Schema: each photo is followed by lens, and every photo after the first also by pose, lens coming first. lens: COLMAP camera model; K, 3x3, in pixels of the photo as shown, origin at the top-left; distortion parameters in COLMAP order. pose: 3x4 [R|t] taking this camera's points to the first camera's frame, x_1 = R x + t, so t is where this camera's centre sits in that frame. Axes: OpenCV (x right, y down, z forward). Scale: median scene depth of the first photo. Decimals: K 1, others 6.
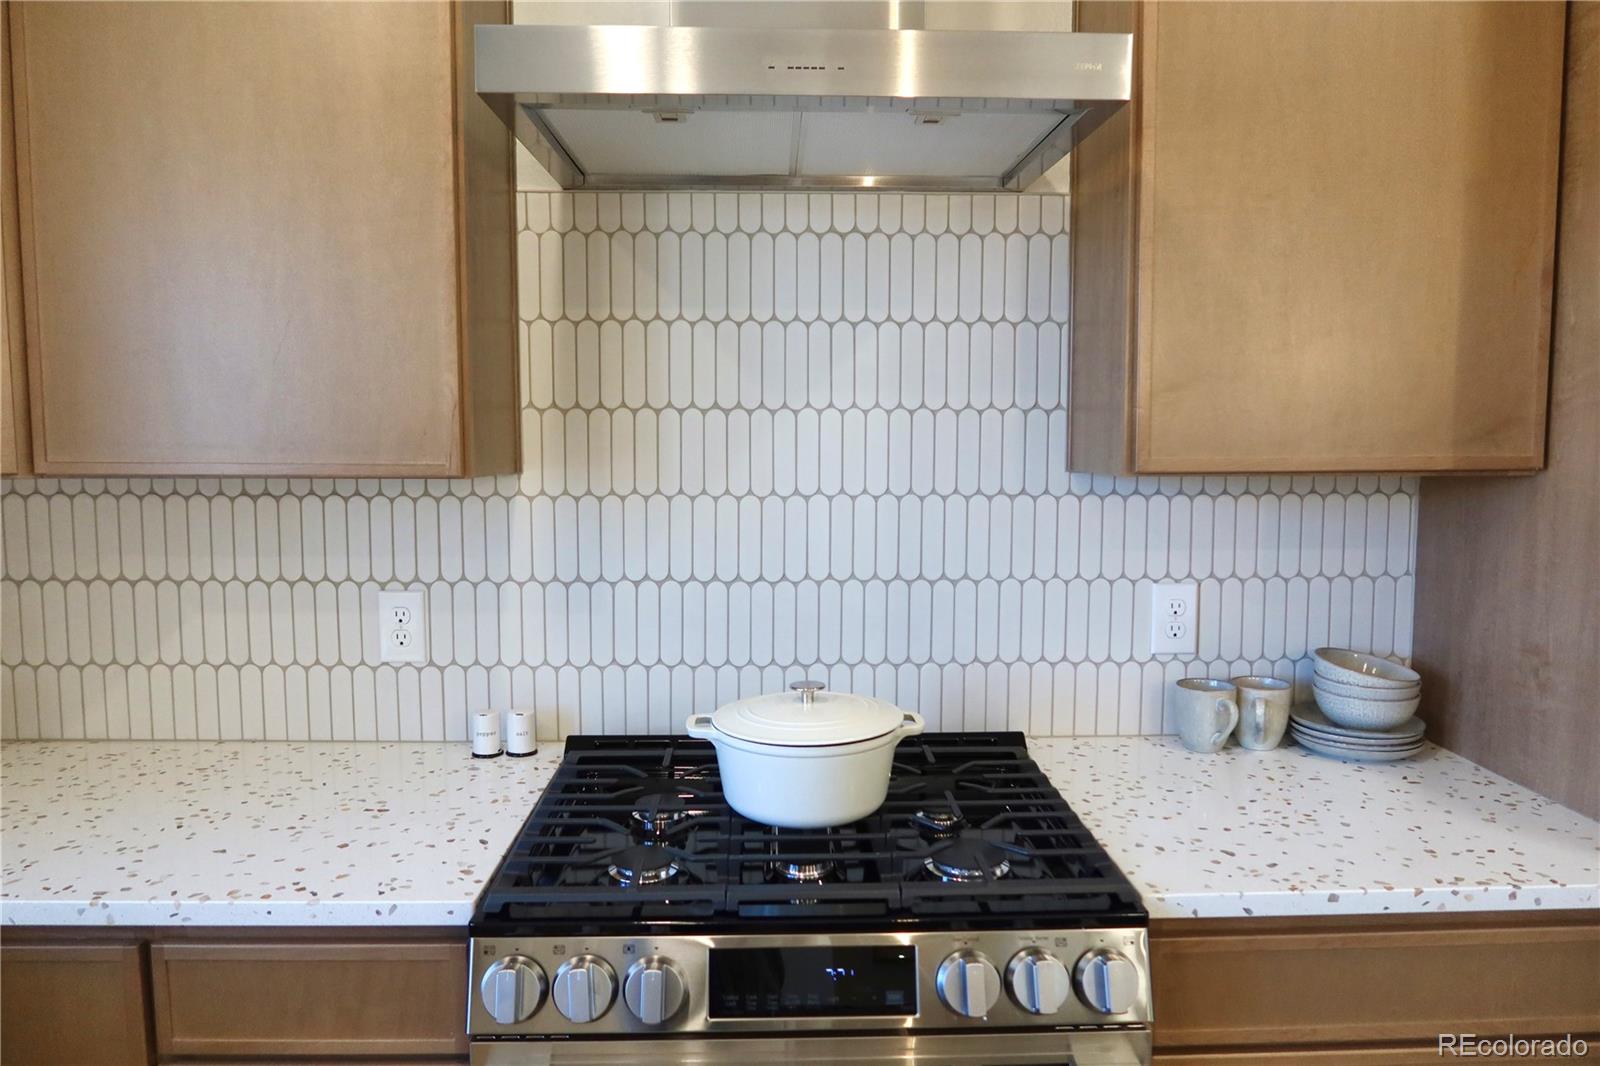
lens RADIAL K [[1092.9, 0, 795.5], [0, 1092.9, 541.7], [0, 0, 1]] dist [-0.041350, 0.015908]
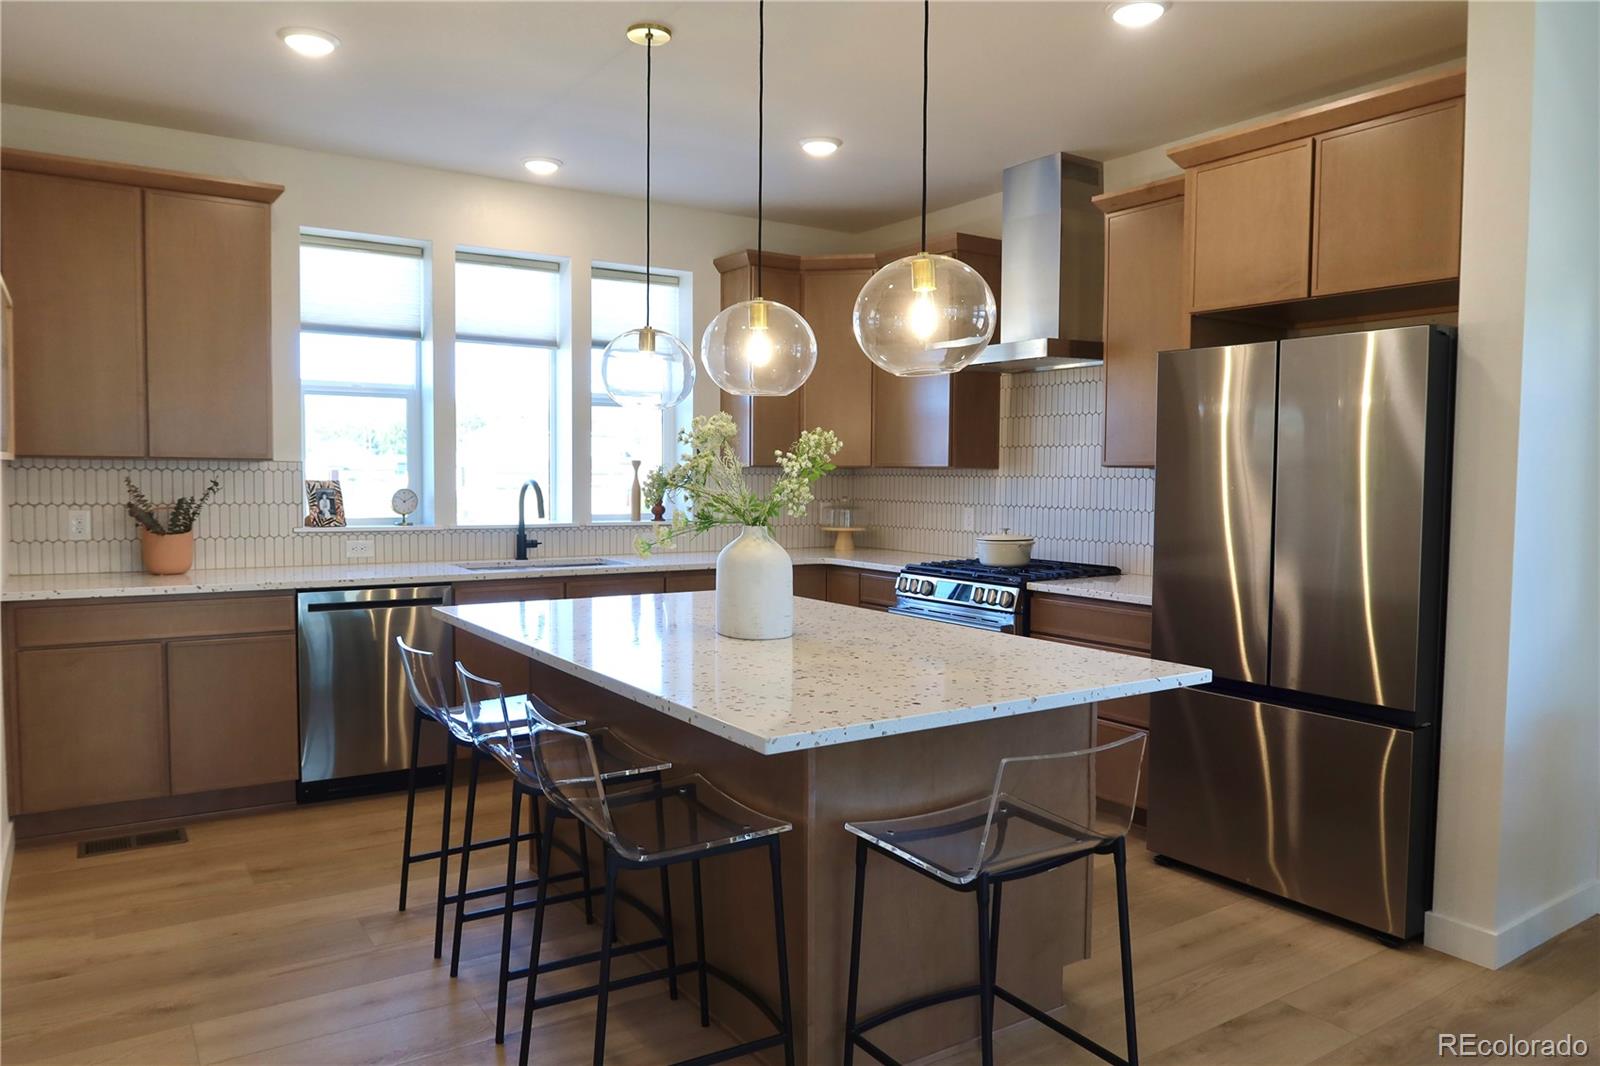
lens RADIAL K [[1092.9, 0, 801.3], [0, 1092.9, 522.2], [0, 0, 1]] dist [-0.041350, 0.015908]
pose [[0.537336, 0.047522, -0.842028, 1.990497], [-0.087395, 0.996174, 0.000451, 0.129255], [0.838828, 0.073347, 0.539433, -1.057032]]
